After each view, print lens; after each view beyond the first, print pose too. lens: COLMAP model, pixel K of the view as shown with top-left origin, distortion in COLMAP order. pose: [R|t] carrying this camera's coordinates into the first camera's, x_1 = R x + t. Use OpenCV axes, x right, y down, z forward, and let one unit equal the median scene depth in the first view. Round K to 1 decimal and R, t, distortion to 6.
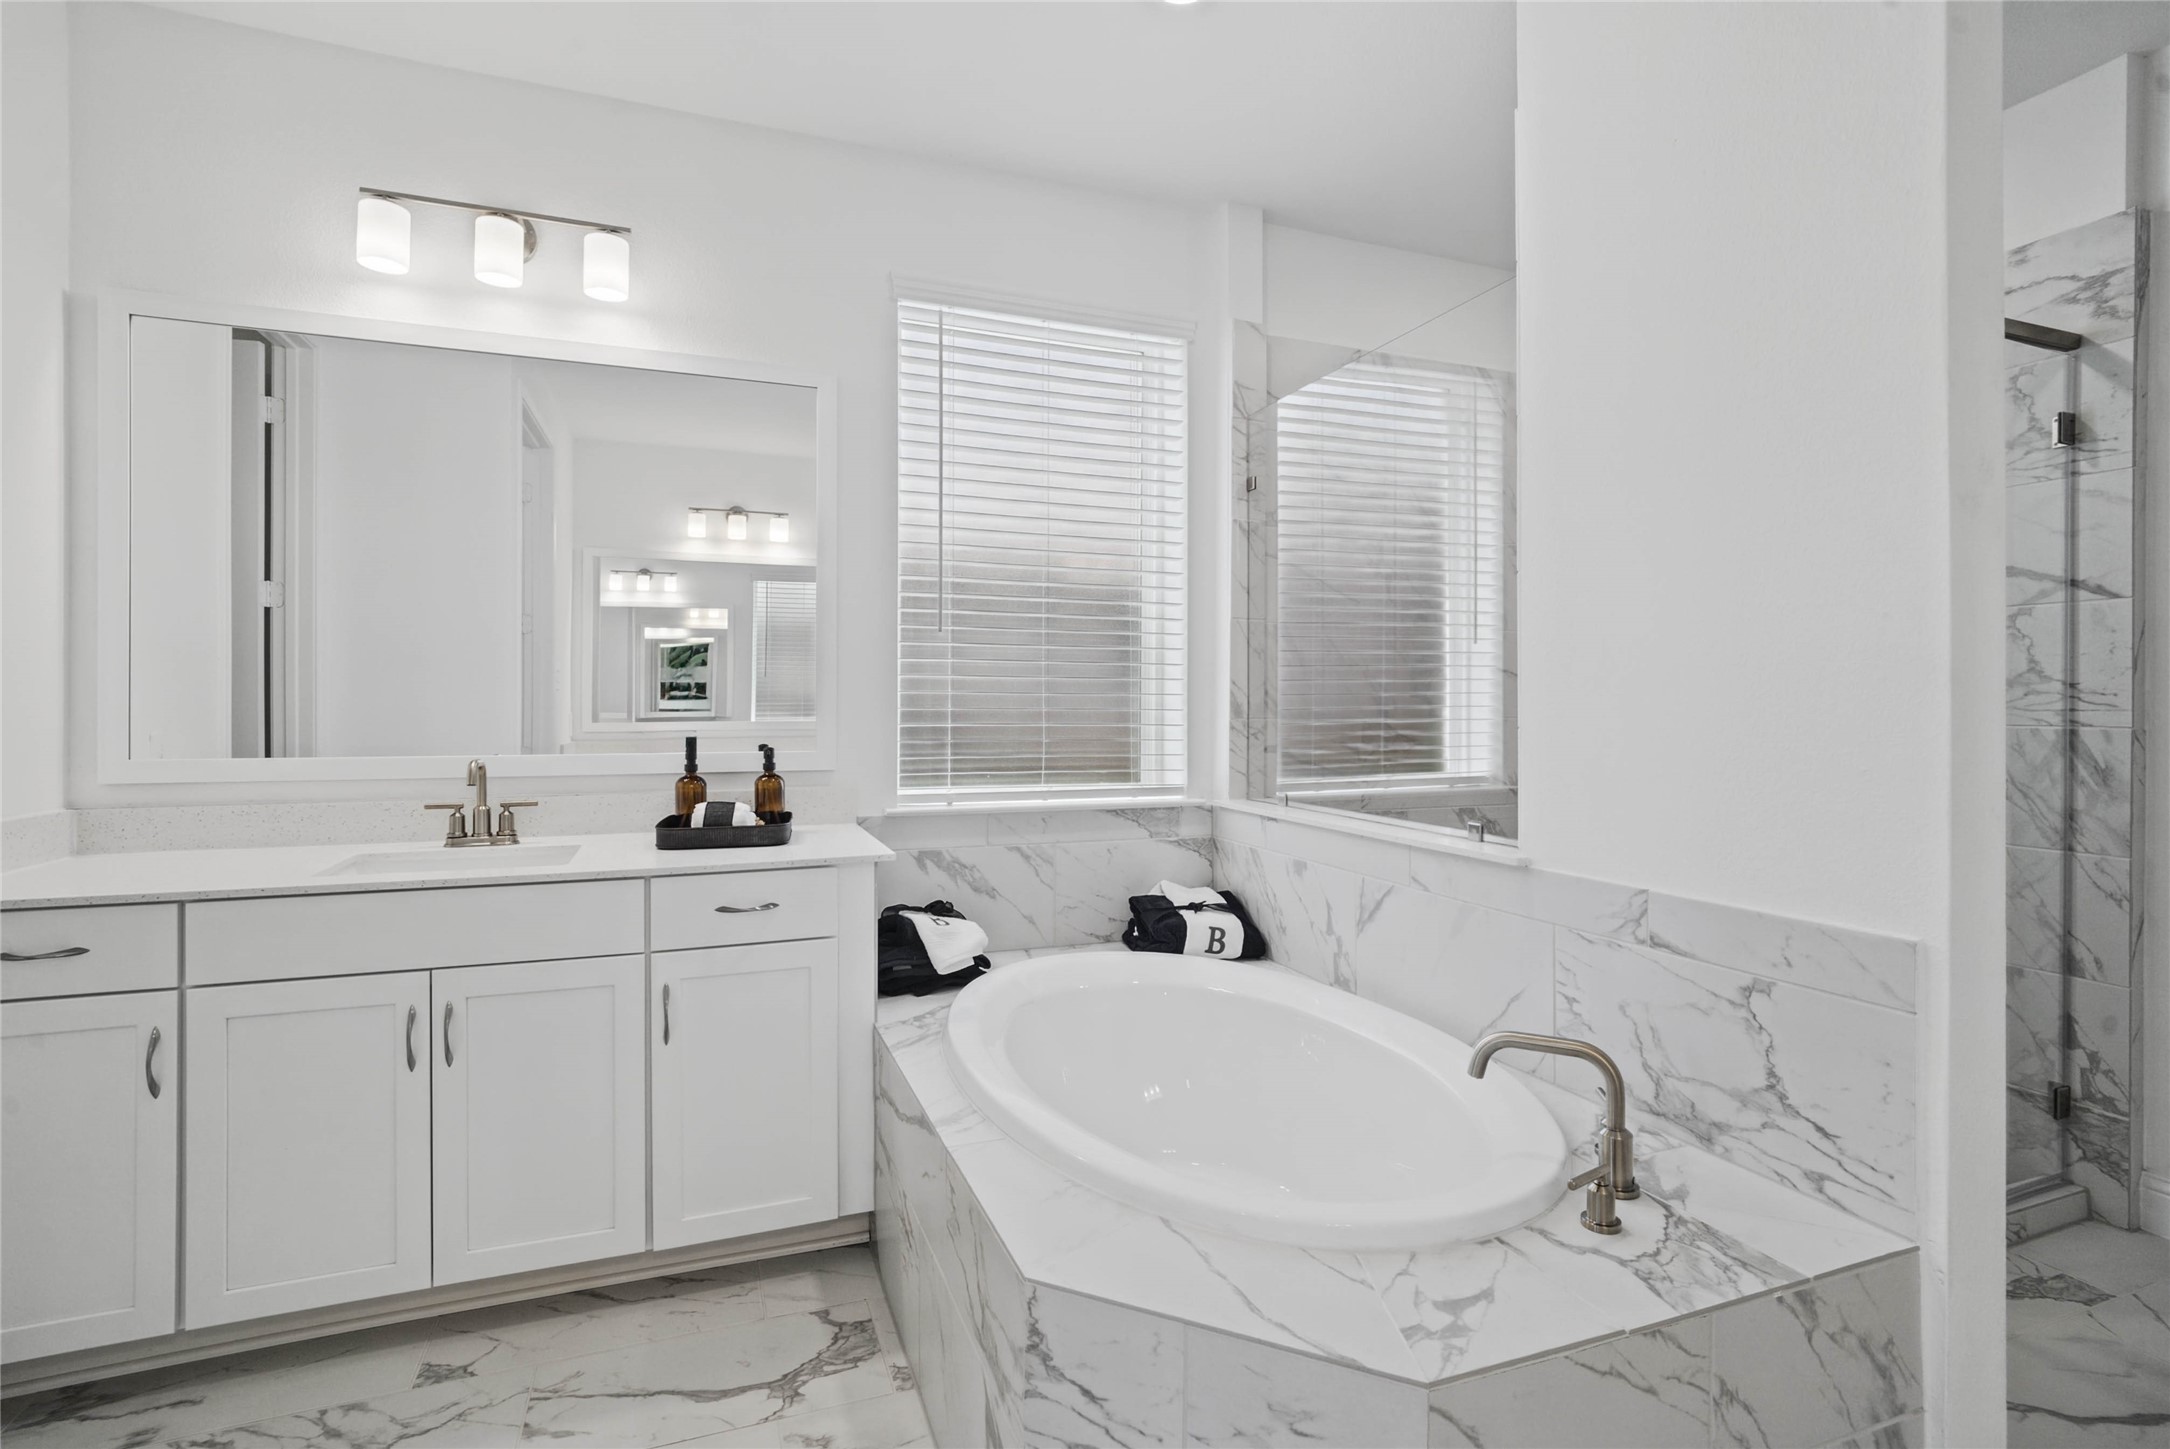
lens RADIAL K [[1025.3, 0, 1085.0], [0, 1025.3, 724.5], [0, 0, 1]] dist [-0.002840, 0.001548]
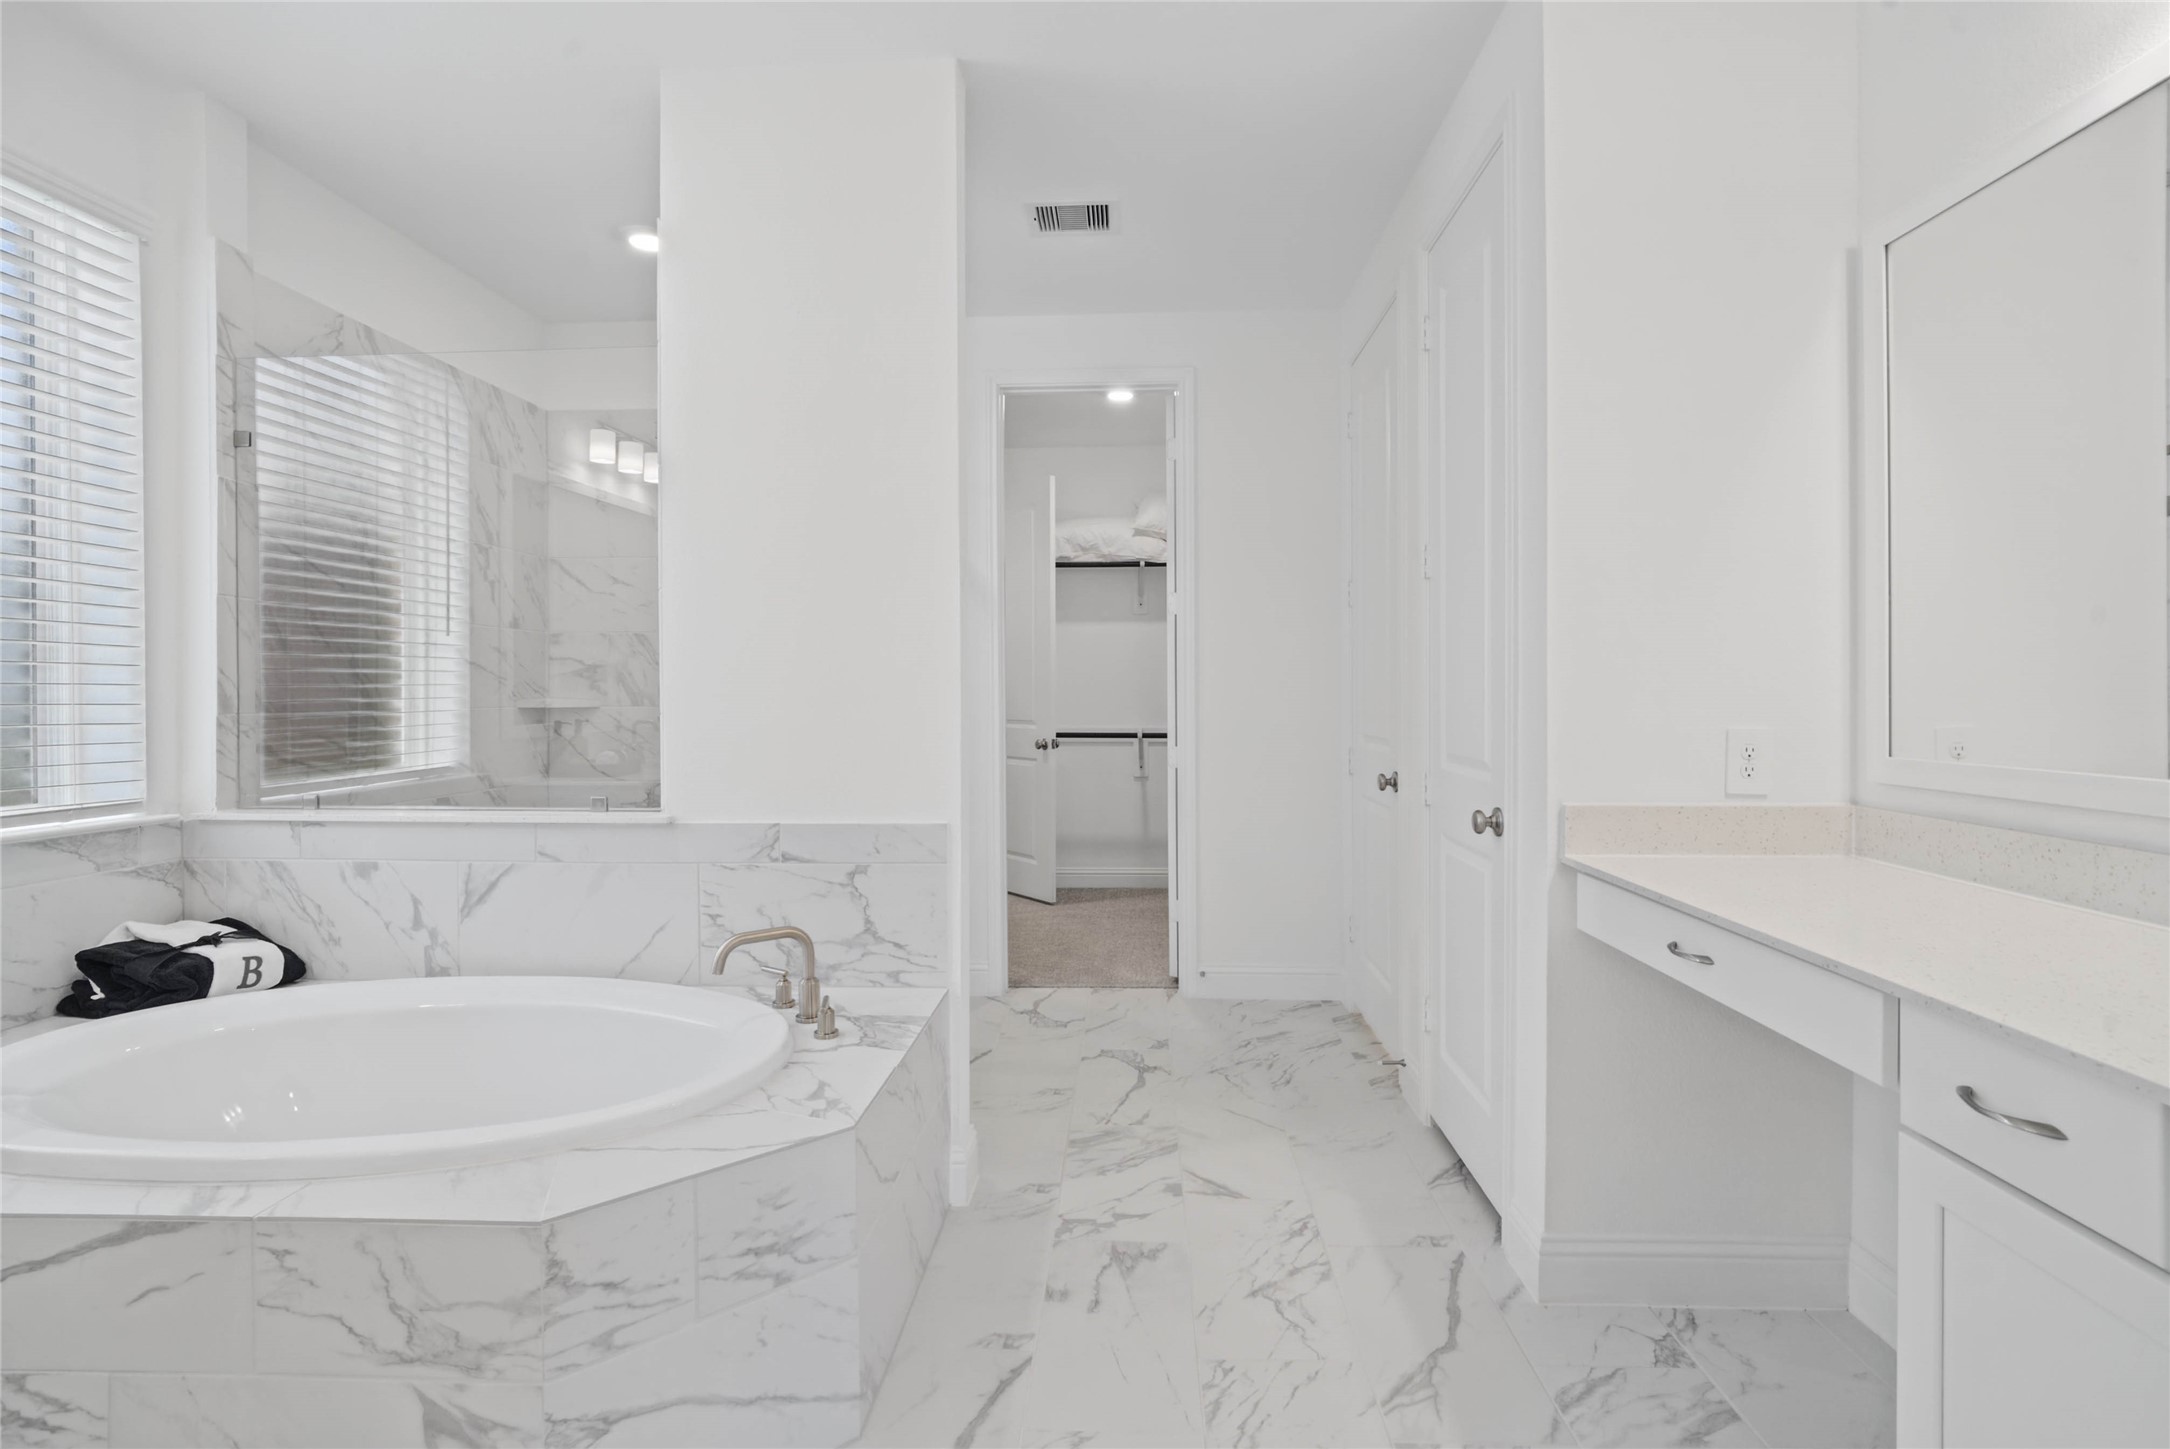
lens RADIAL K [[1025.3, 0, 1085.0], [0, 1025.3, 724.5], [0, 0, 1]] dist [-0.002840, 0.001548]
pose [[0.408680, -0.028893, 0.912220, -0.370818], [0.022223, 0.999517, 0.021702, 0.000820], [-0.912407, 0.011403, 0.409125, 0.010232]]
